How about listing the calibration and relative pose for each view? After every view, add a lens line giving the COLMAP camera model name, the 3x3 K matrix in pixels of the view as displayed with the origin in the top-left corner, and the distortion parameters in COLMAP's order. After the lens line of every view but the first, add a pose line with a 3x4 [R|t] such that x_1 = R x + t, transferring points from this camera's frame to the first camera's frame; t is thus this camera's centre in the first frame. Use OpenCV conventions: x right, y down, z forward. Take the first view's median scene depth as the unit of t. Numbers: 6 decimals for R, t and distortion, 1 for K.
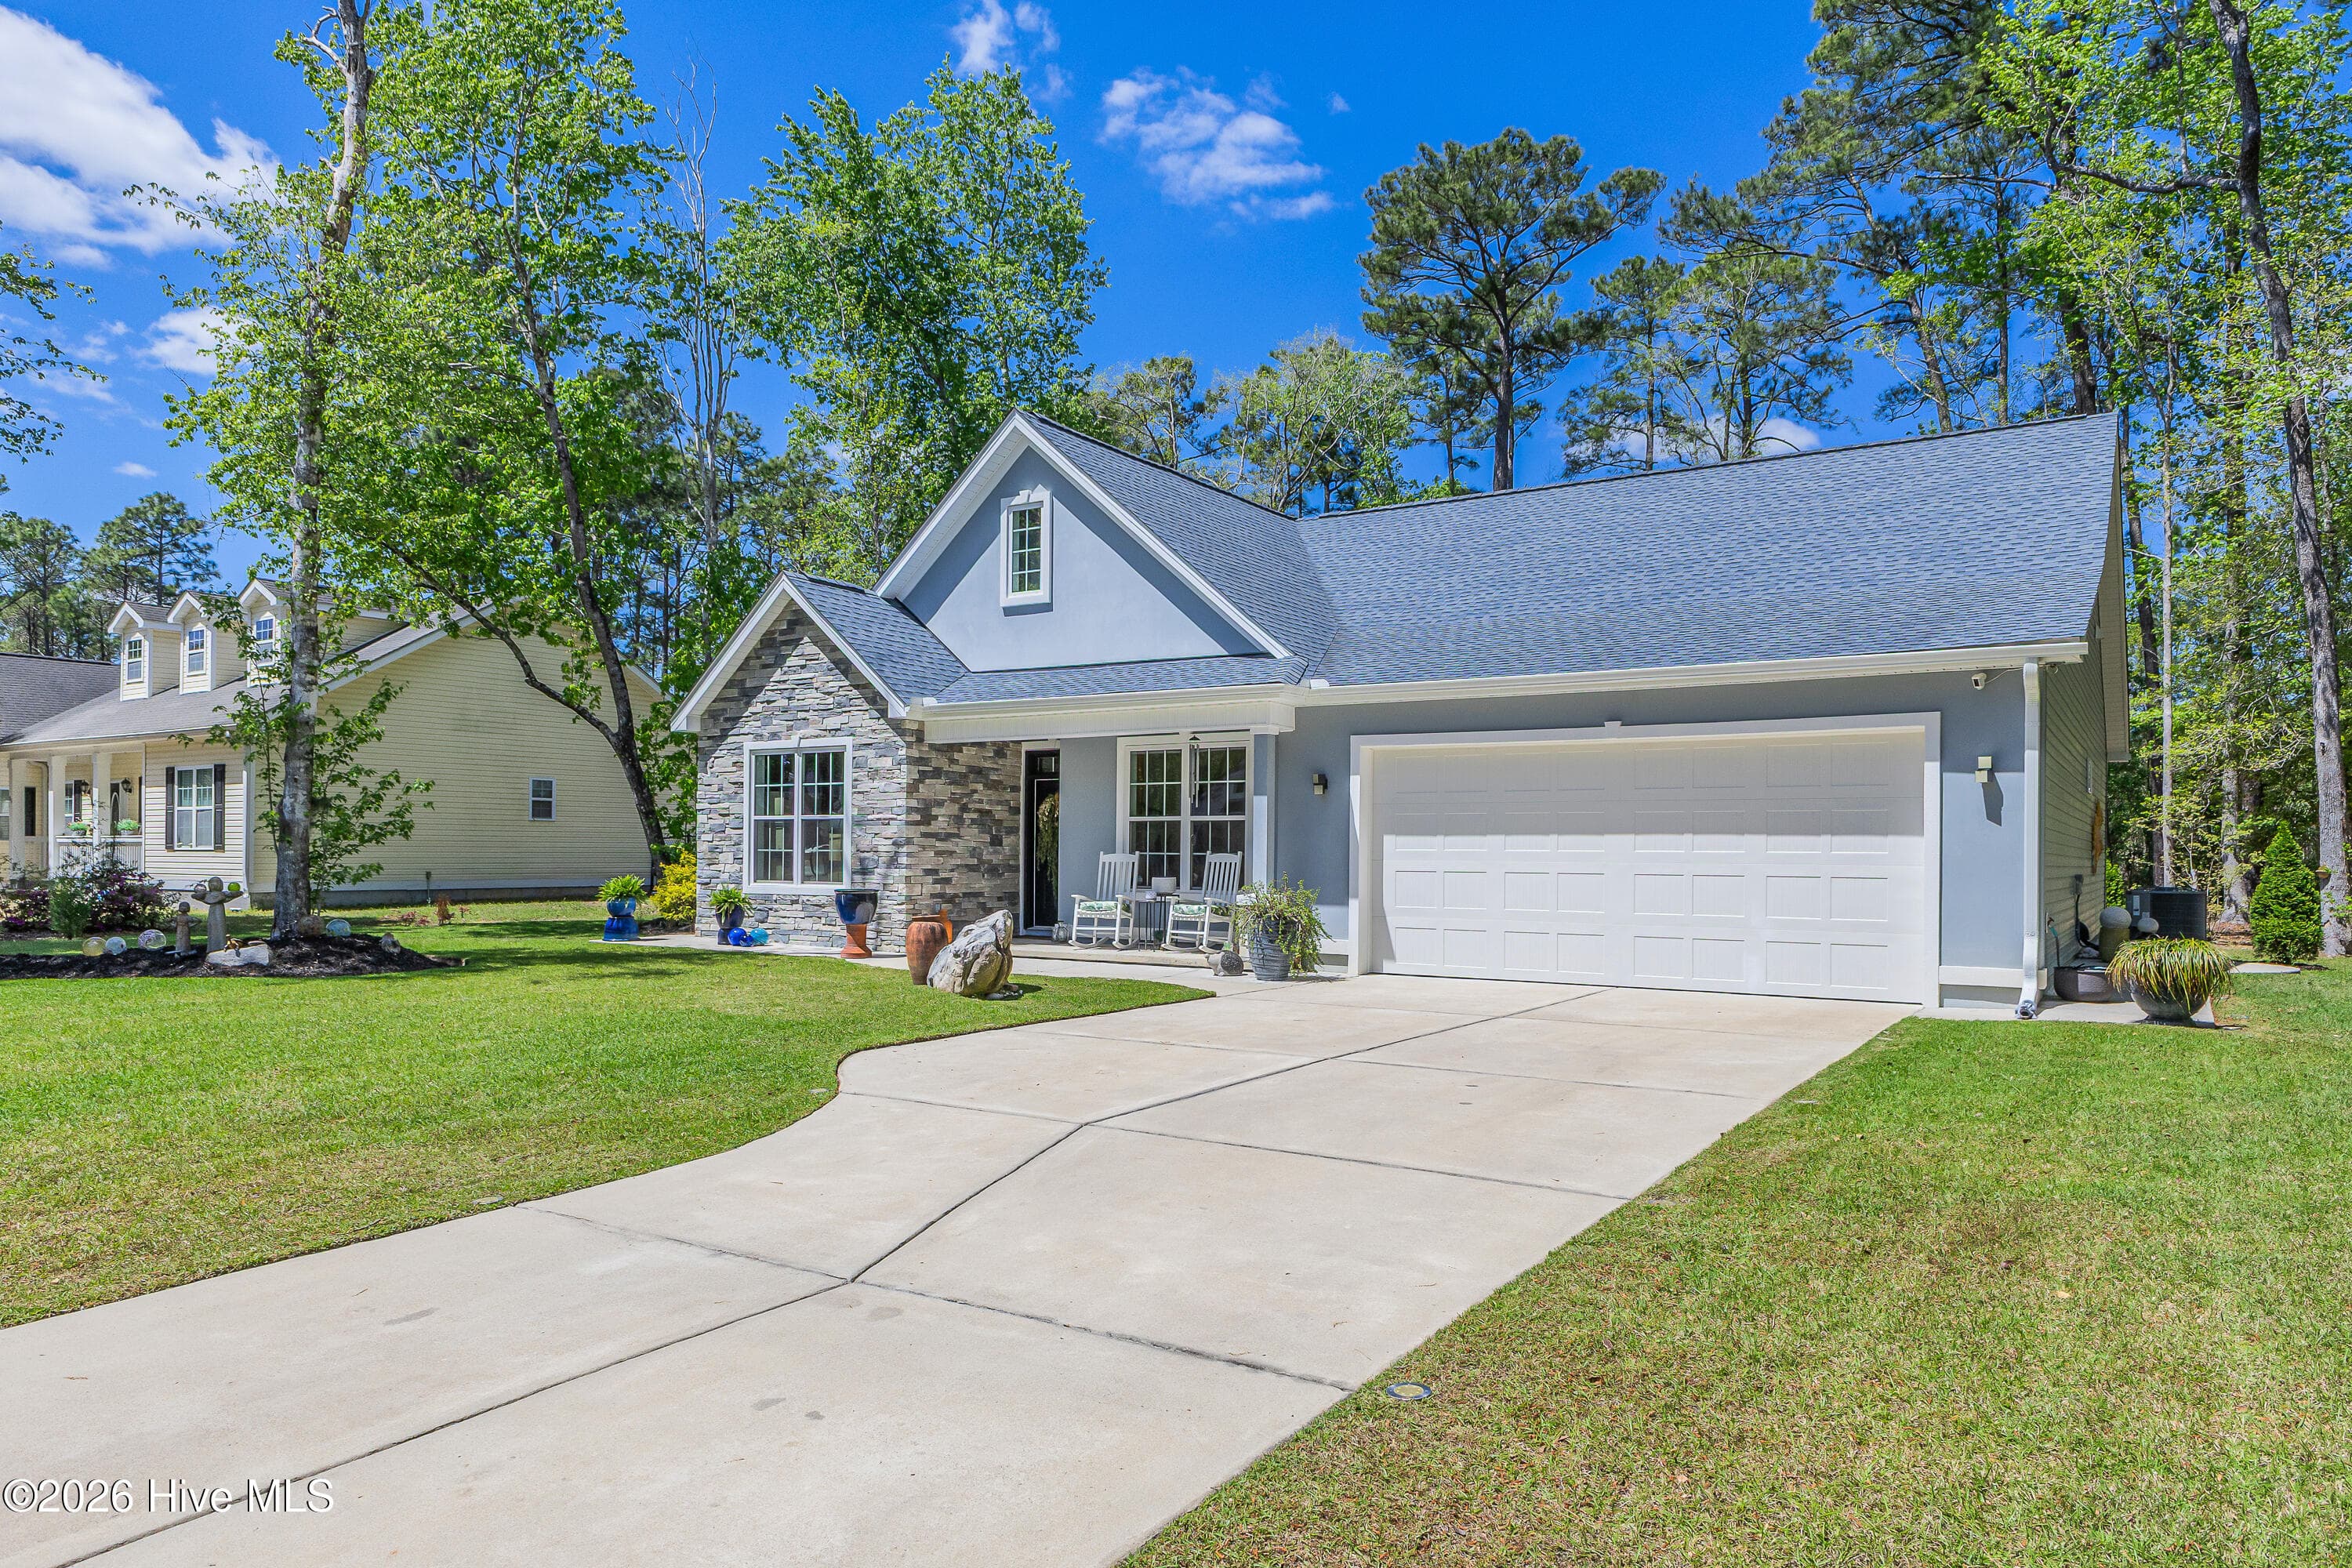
lens RADIAL K [[1412.1, 0, 1177.9], [0, 1412.1, 846.8], [0, 0, 1]] dist [0.000803, 0.000181]
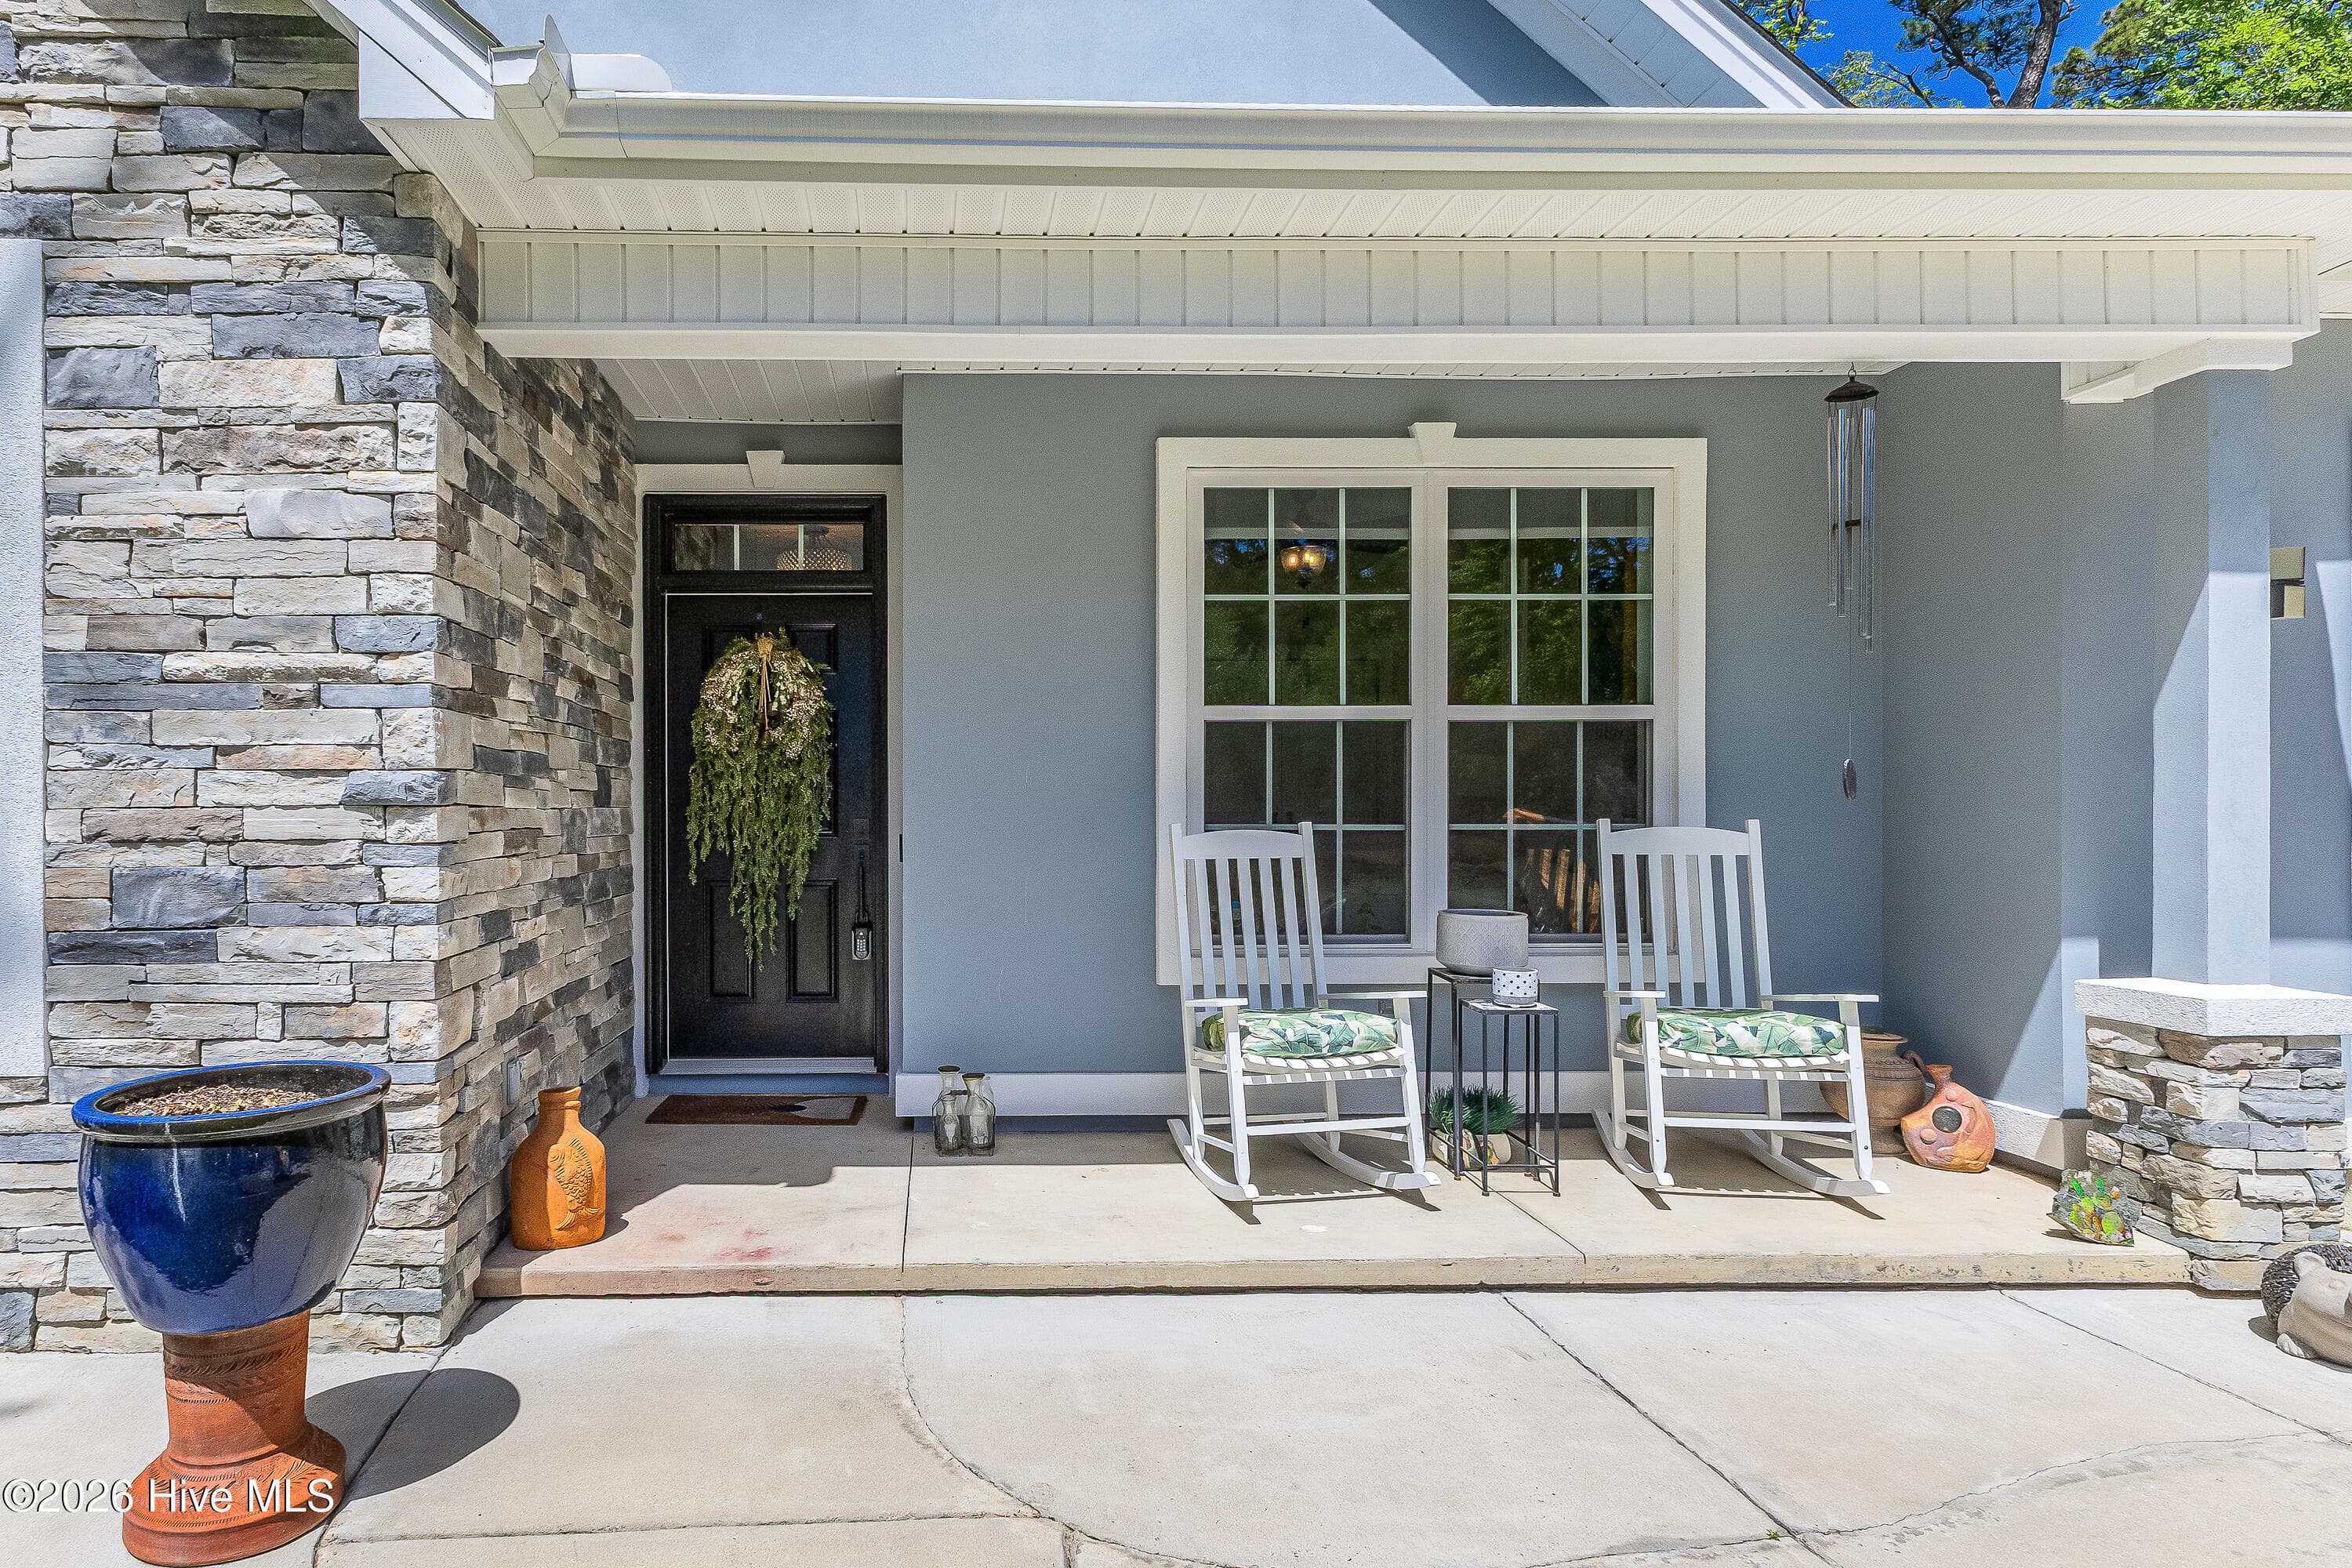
lens RADIAL K [[1334.4, 0, 966.2], [0, 1334.4, 807.7], [0, 0, 1]] dist [0.025828, -0.000024]
pose [[0.822722, -0.009473, 0.568365, -0.229238], [0.006083, 0.999951, 0.007861, -0.001930], [-0.568411, -0.003010, 0.822739, 0.767816]]
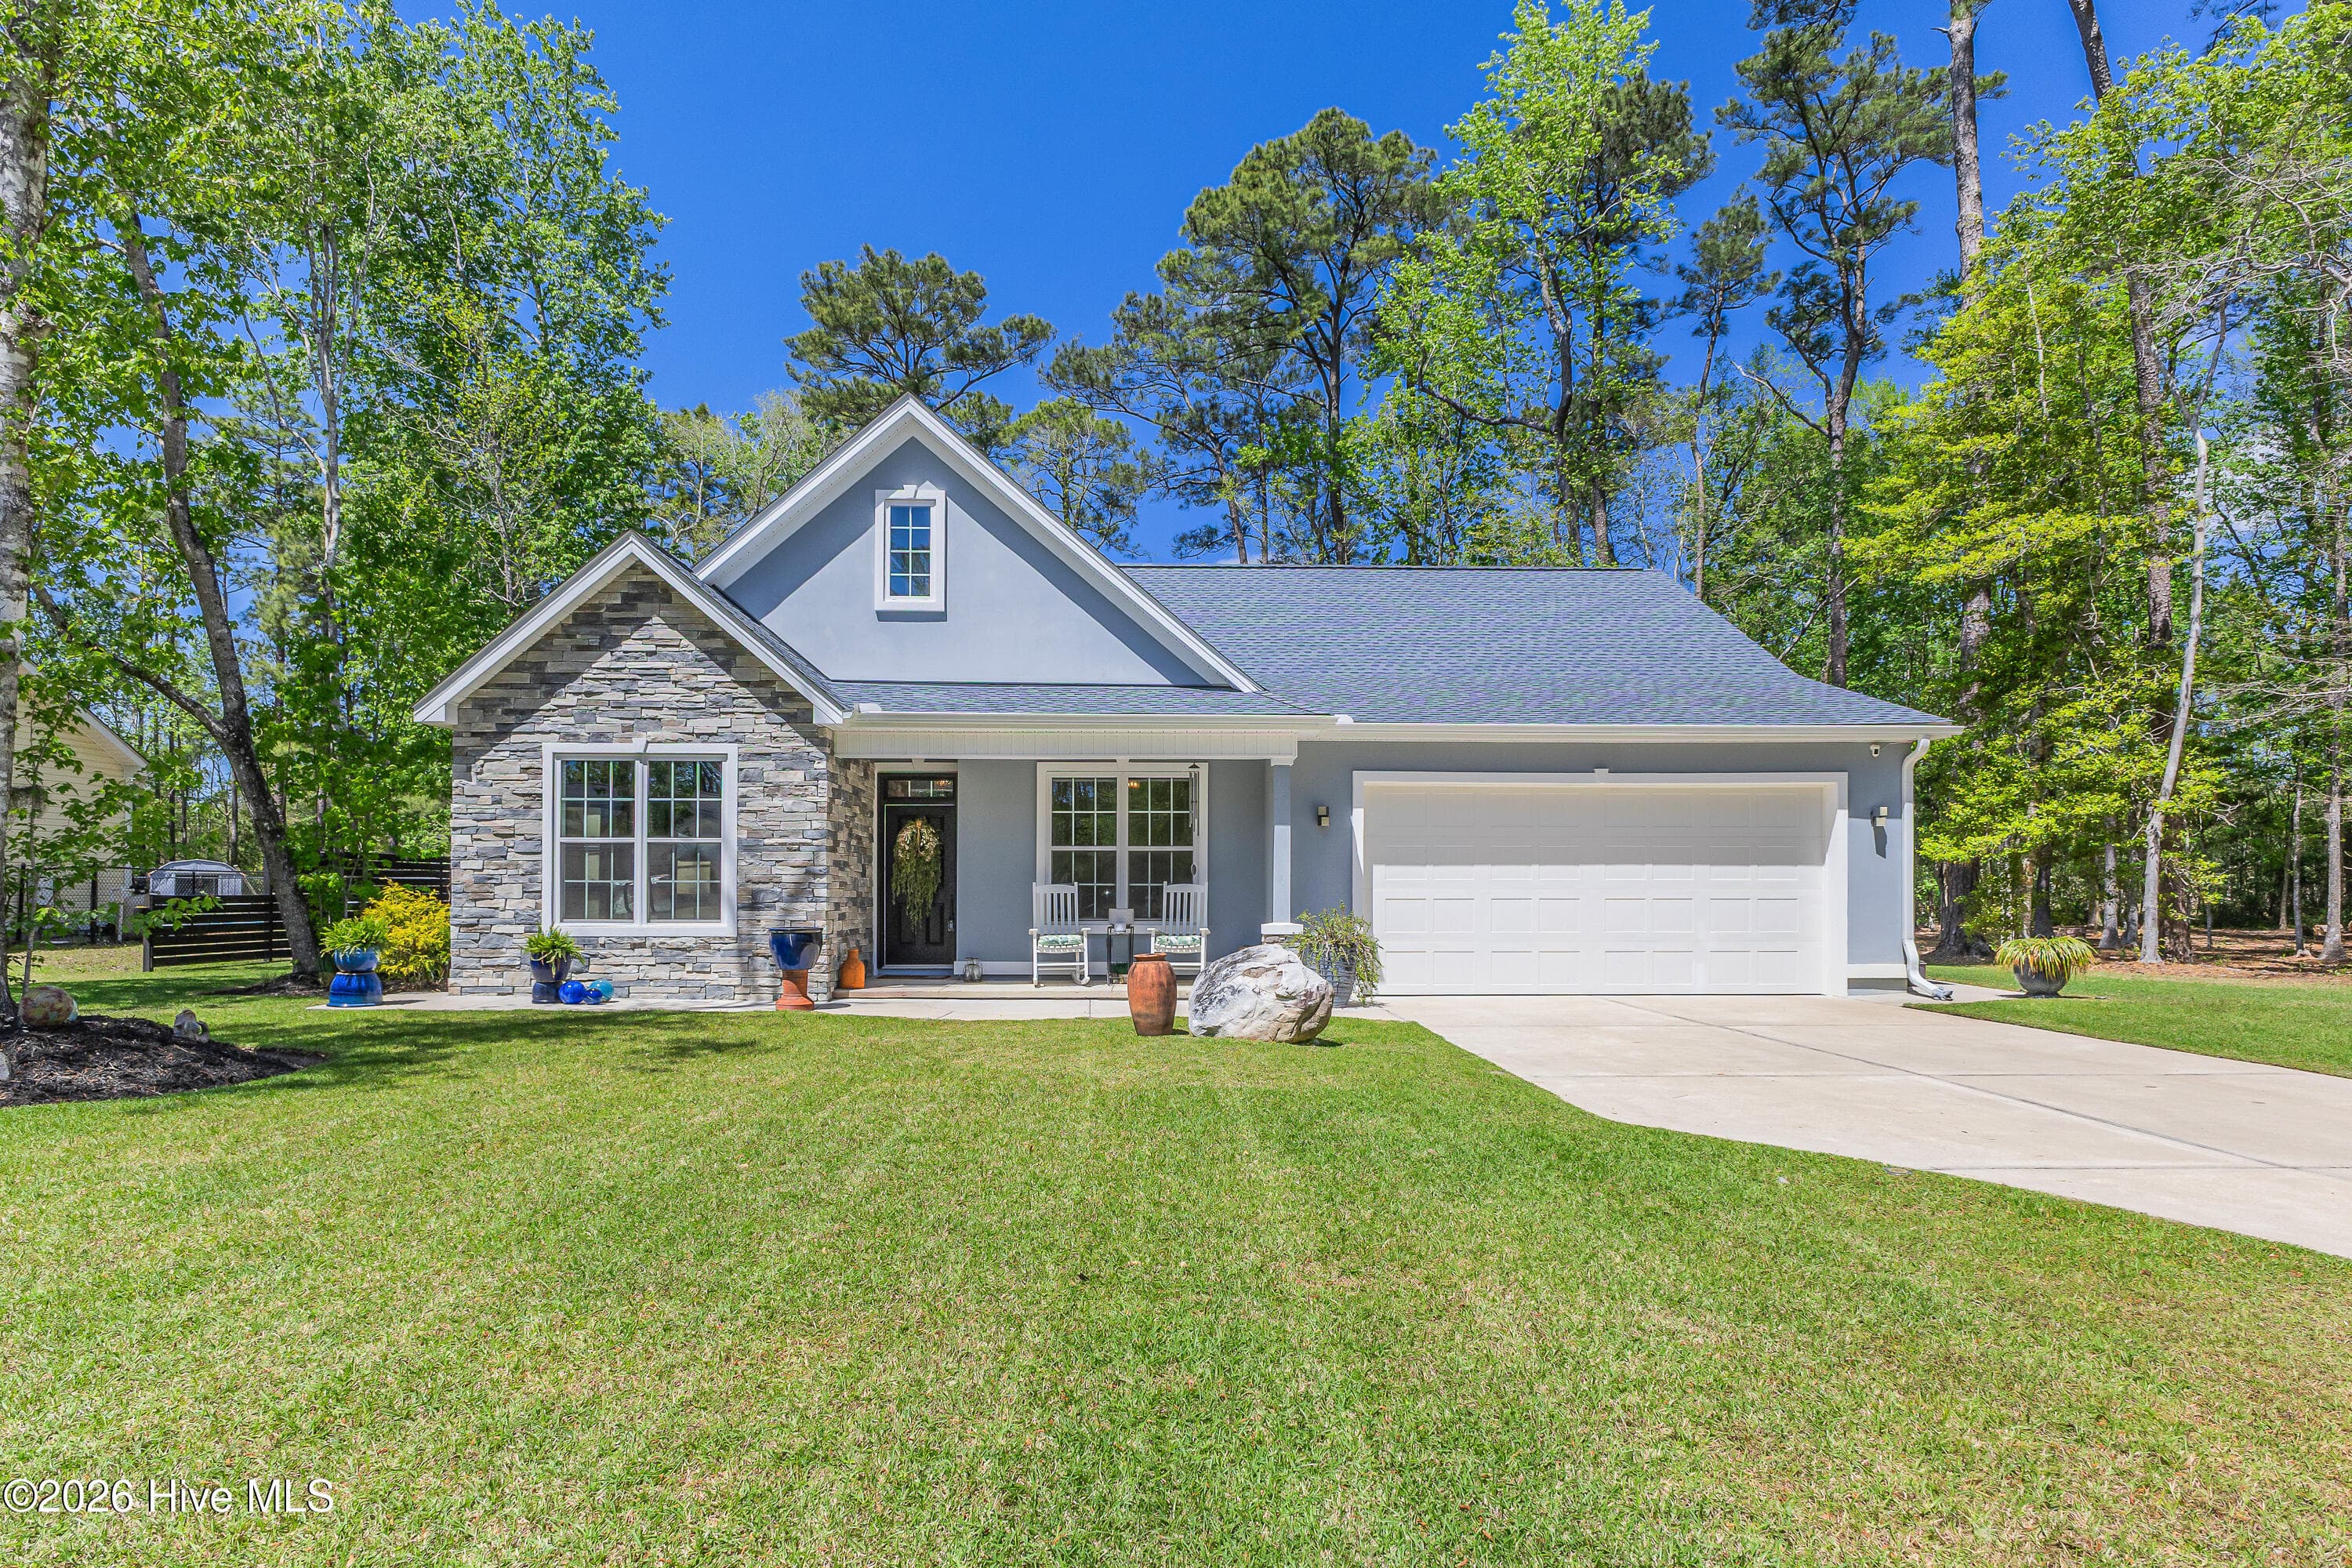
lens RADIAL K [[1192.3, 0, 1149.6], [0, 1192.3, 886.6], [0, 0, 1]] dist [0.000550, -0.000590]
pose [[0.836004, -0.002017, 0.548720, -0.406933], [0.002339, 0.999997, 0.000112, 0.006164], [-0.548719, 0.001190, 0.836006, 0.279650]]
